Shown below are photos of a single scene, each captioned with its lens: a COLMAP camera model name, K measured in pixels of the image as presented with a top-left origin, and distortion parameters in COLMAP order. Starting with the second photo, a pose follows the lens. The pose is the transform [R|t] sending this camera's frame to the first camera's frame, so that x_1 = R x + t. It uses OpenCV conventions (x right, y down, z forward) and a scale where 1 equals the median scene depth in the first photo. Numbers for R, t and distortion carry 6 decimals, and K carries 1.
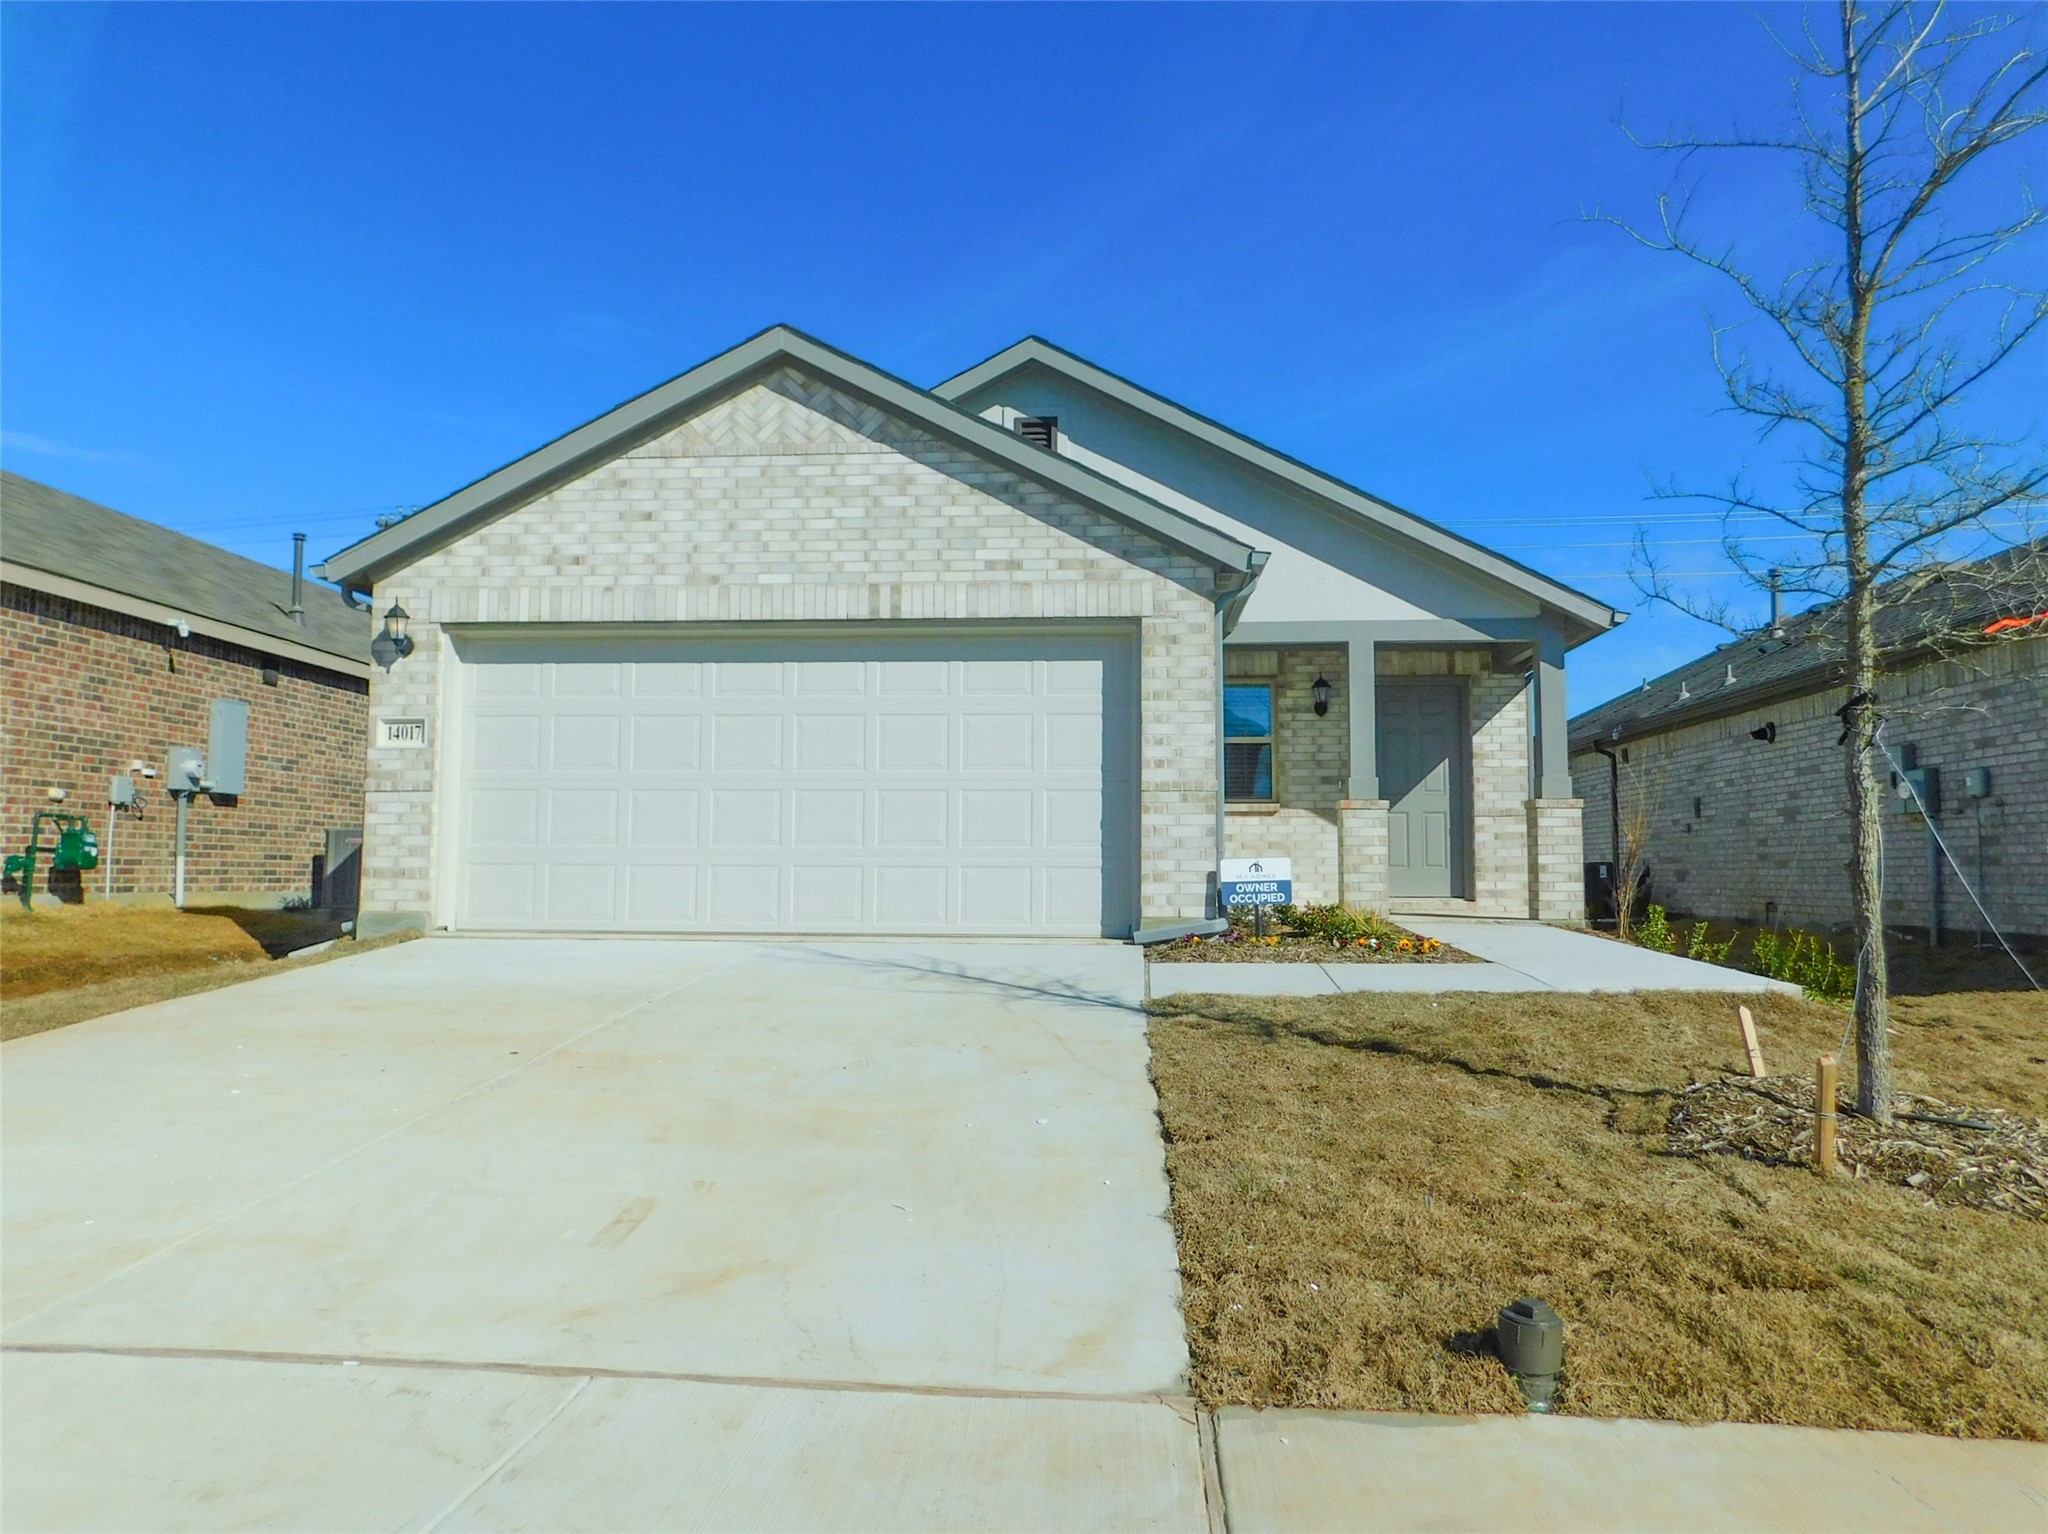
lens RADIAL K [[1331.6, 0, 1027.8], [0, 1331.6, 769.6], [0, 0, 1]] dist [-0.072453, 0.053738]
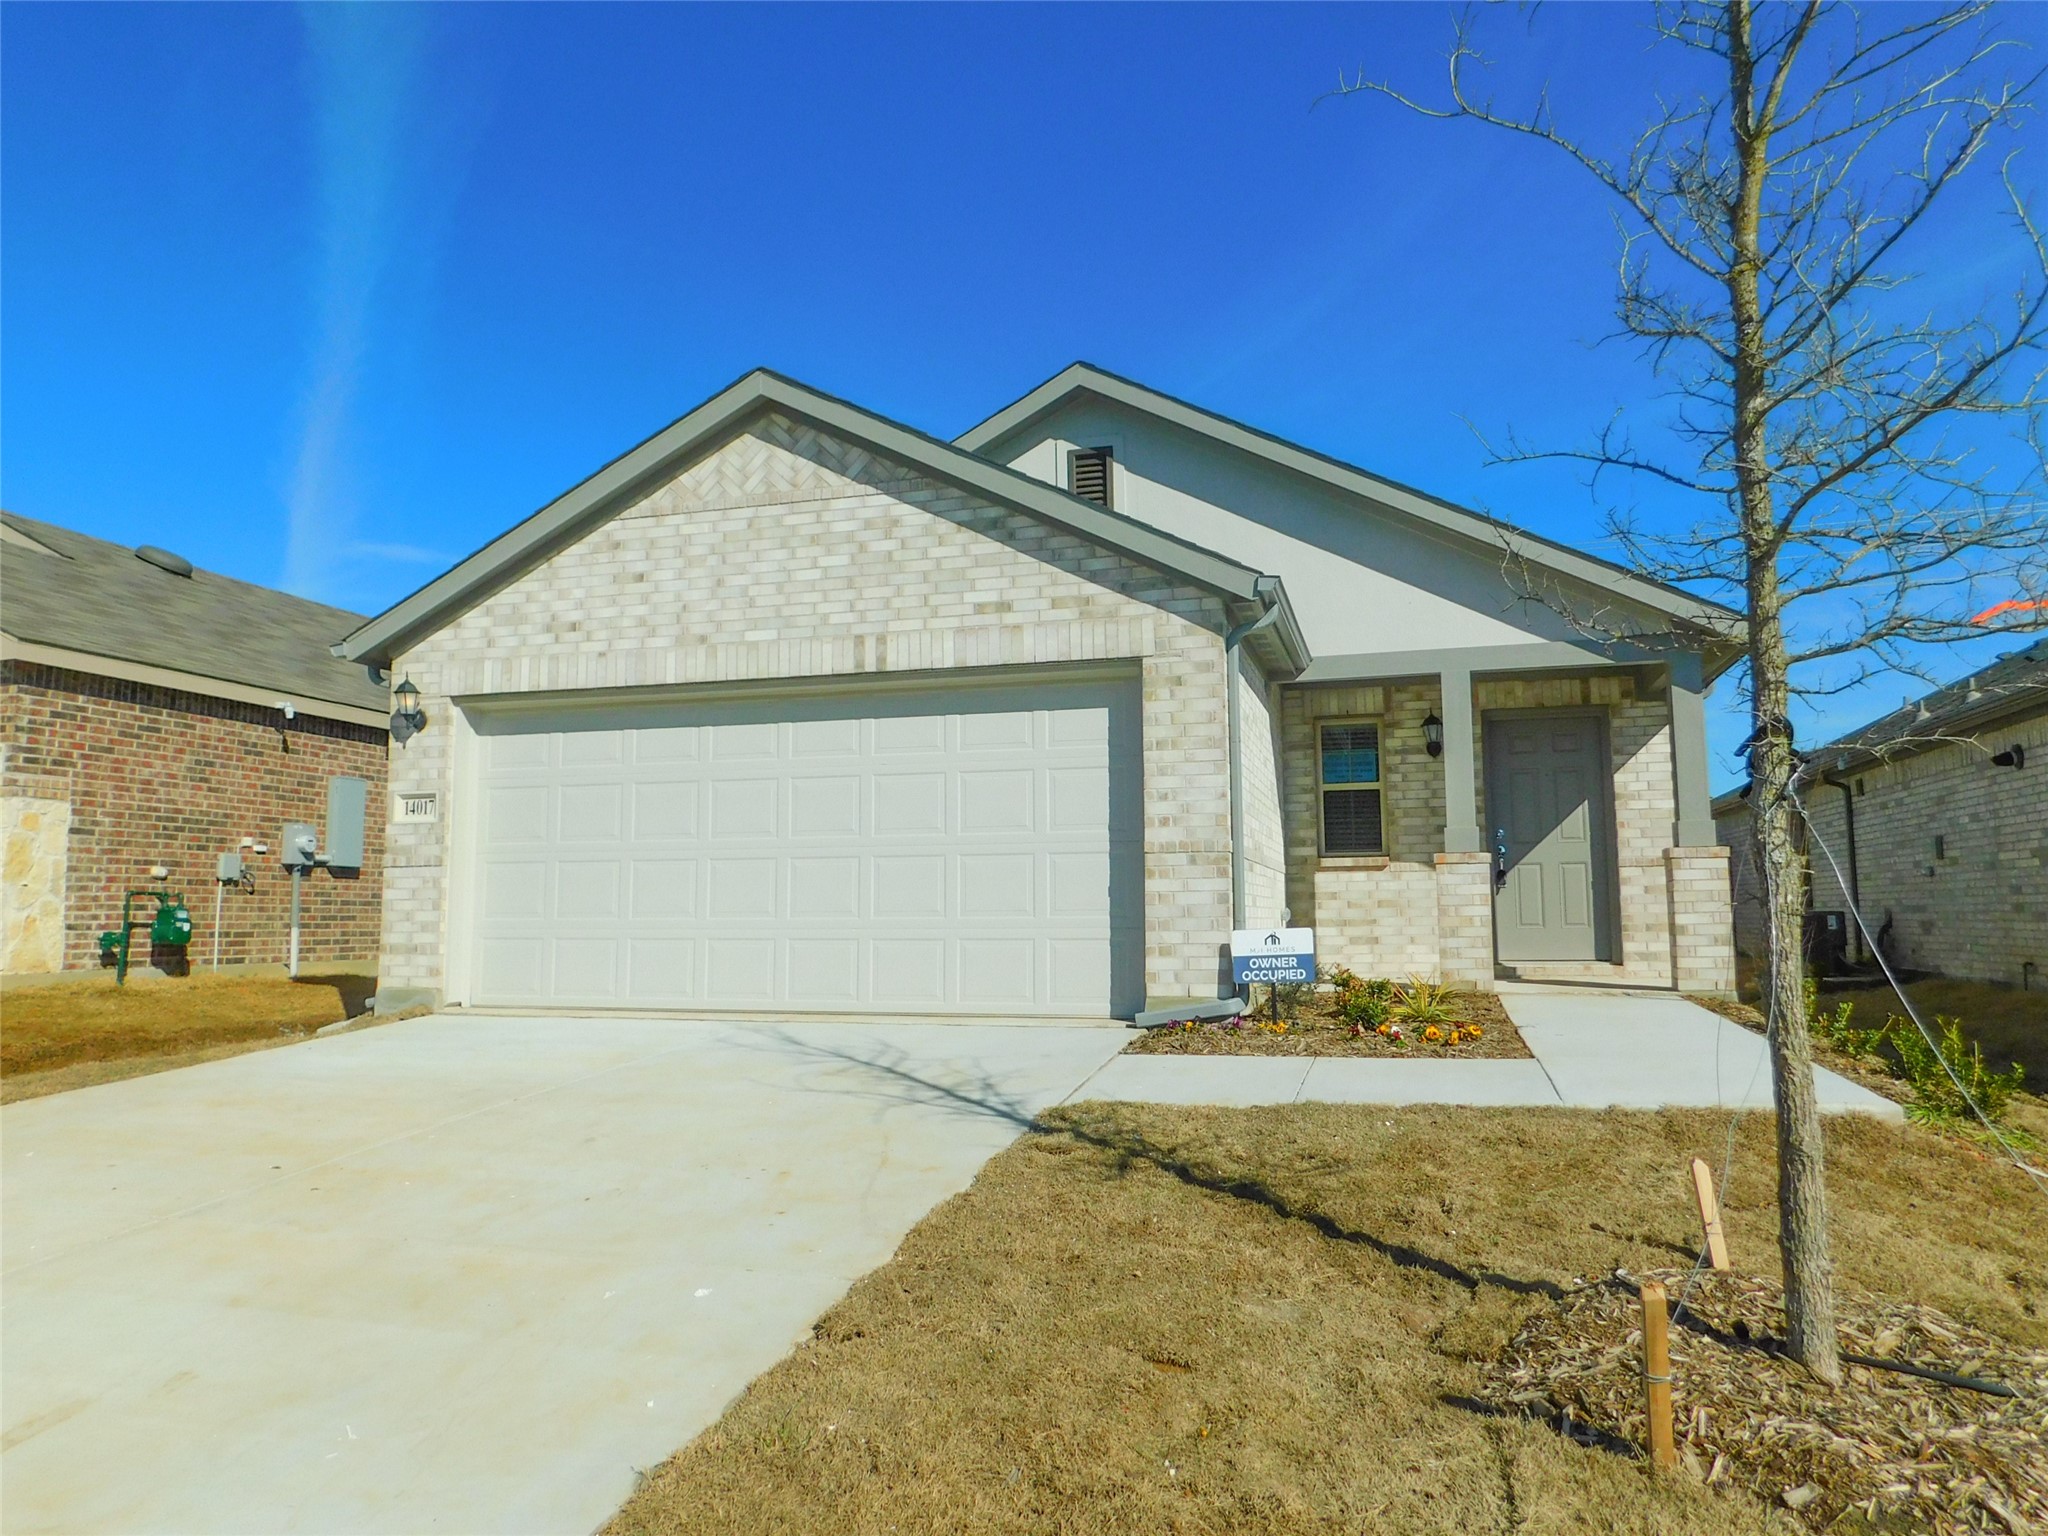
lens RADIAL K [[1331.6, 0, 1027.8], [0, 1331.6, 770.6], [0, 0, 1]] dist [-0.072453, 0.053738]
pose [[0.980817, -0.031966, -0.192293, 0.143376], [0.025260, 0.998988, -0.037227, -0.006093], [0.193289, 0.031655, 0.980631, 0.091501]]
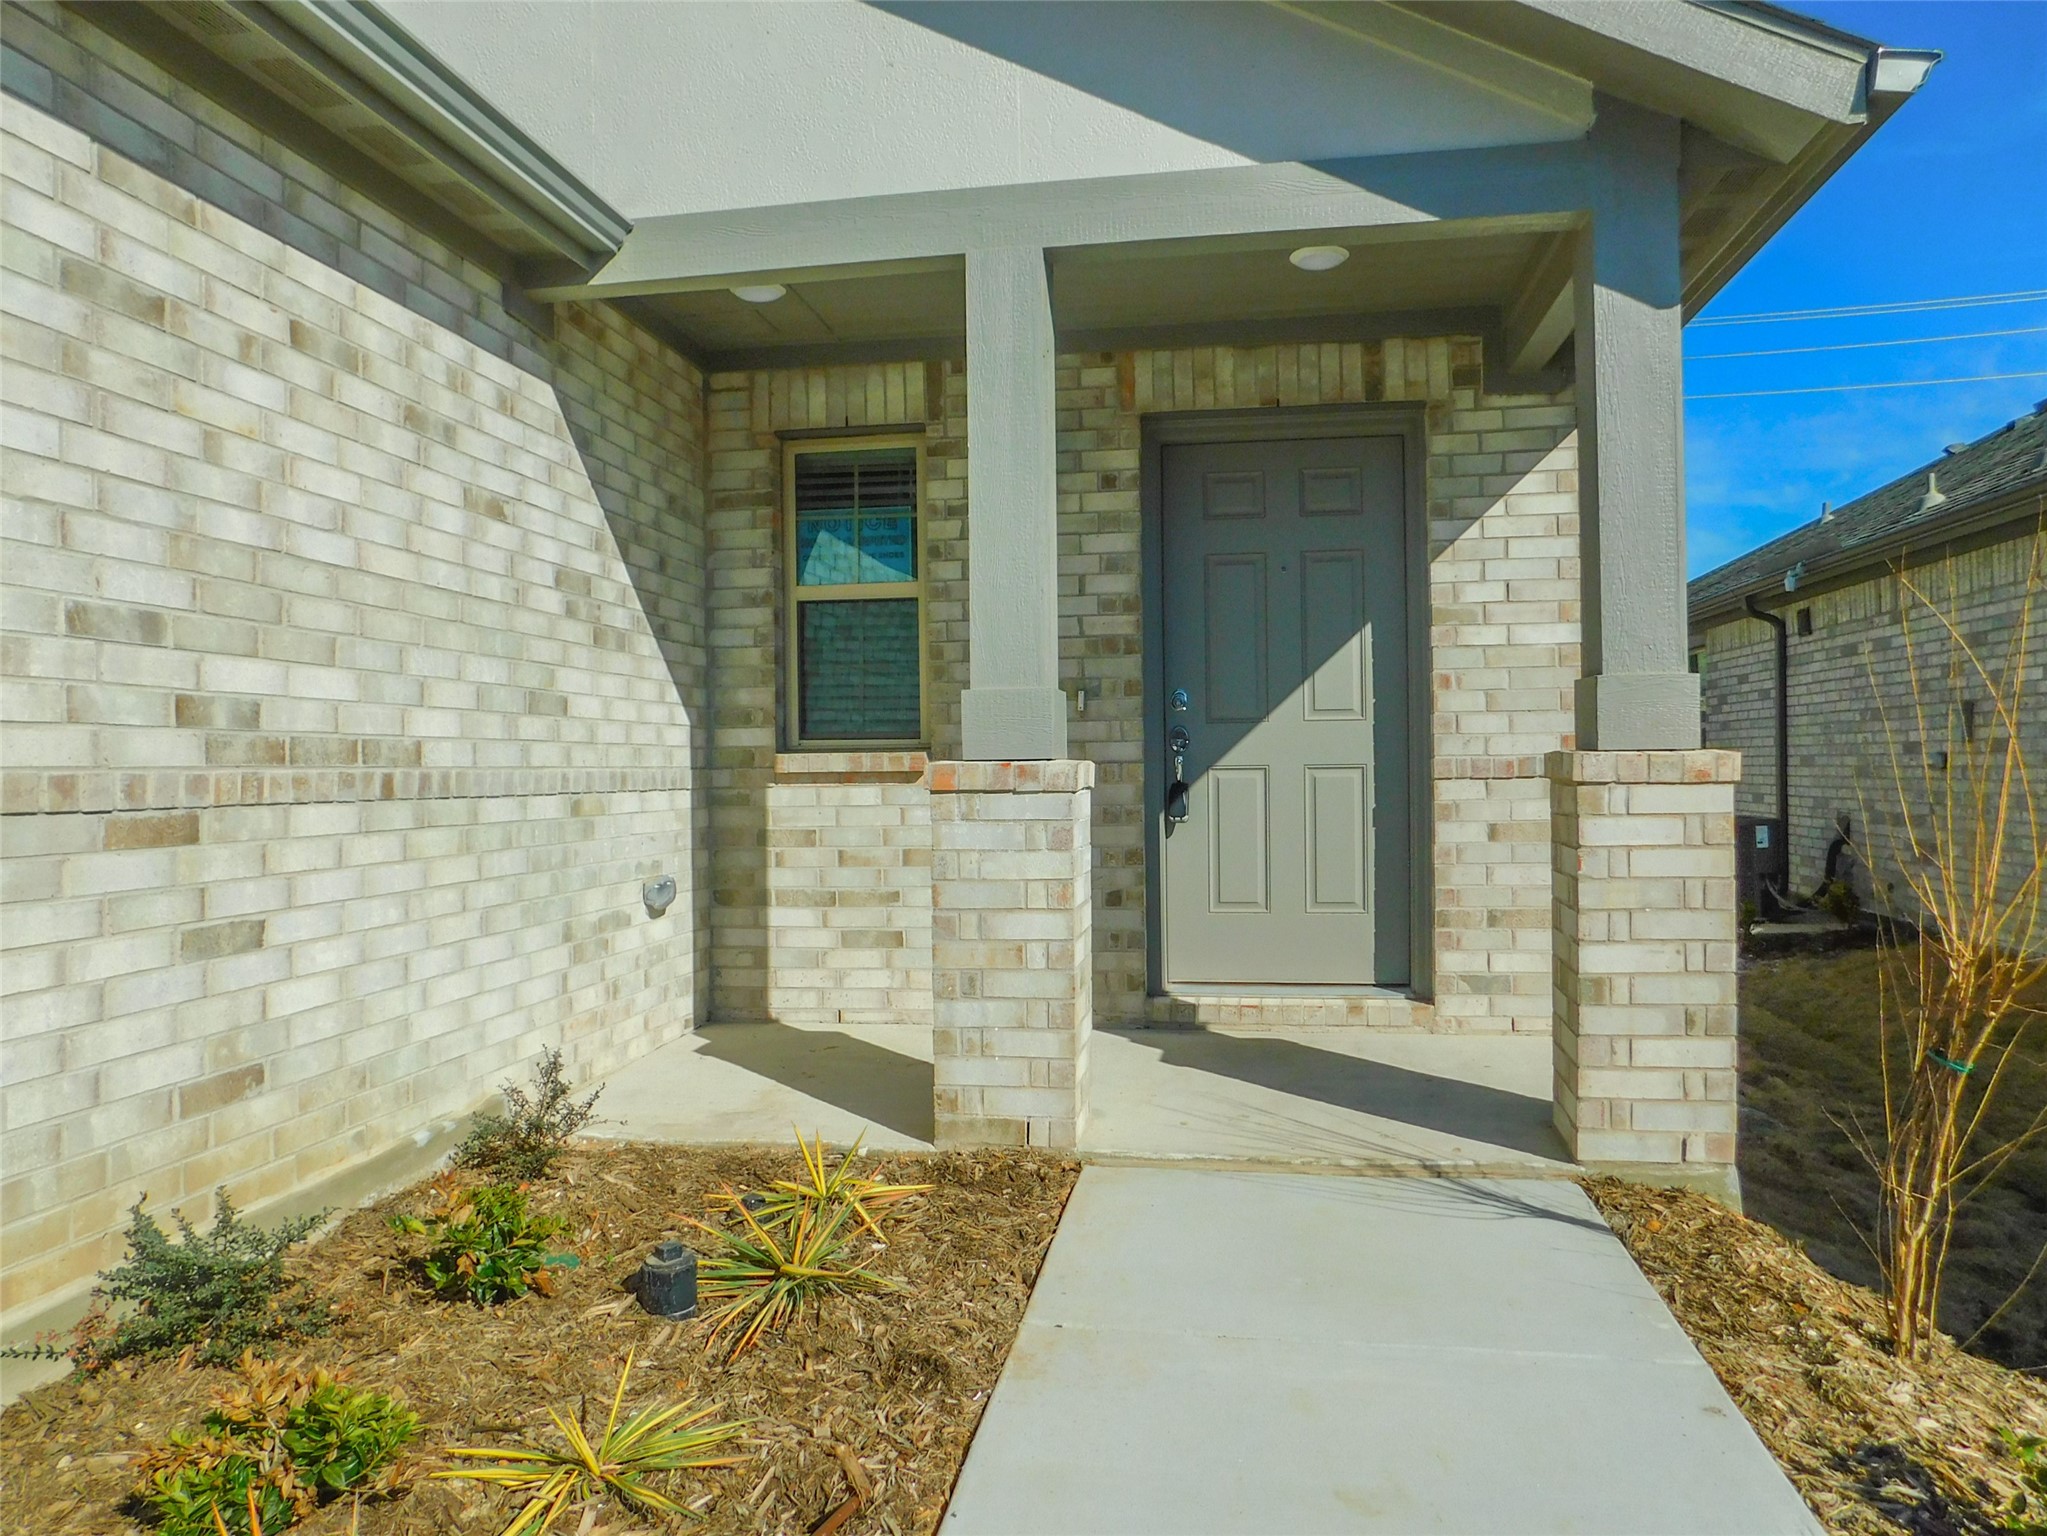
lens RADIAL K [[1409.5, 0, 1004.6], [0, 1409.5, 769.3], [0, 0, 1]] dist [-0.089008, 0.066756]
pose [[0.996803, -0.015789, -0.078327, 0.281643], [0.021772, 0.996860, 0.076135, -0.000238], [0.076879, -0.077597, 0.994016, 0.678649]]
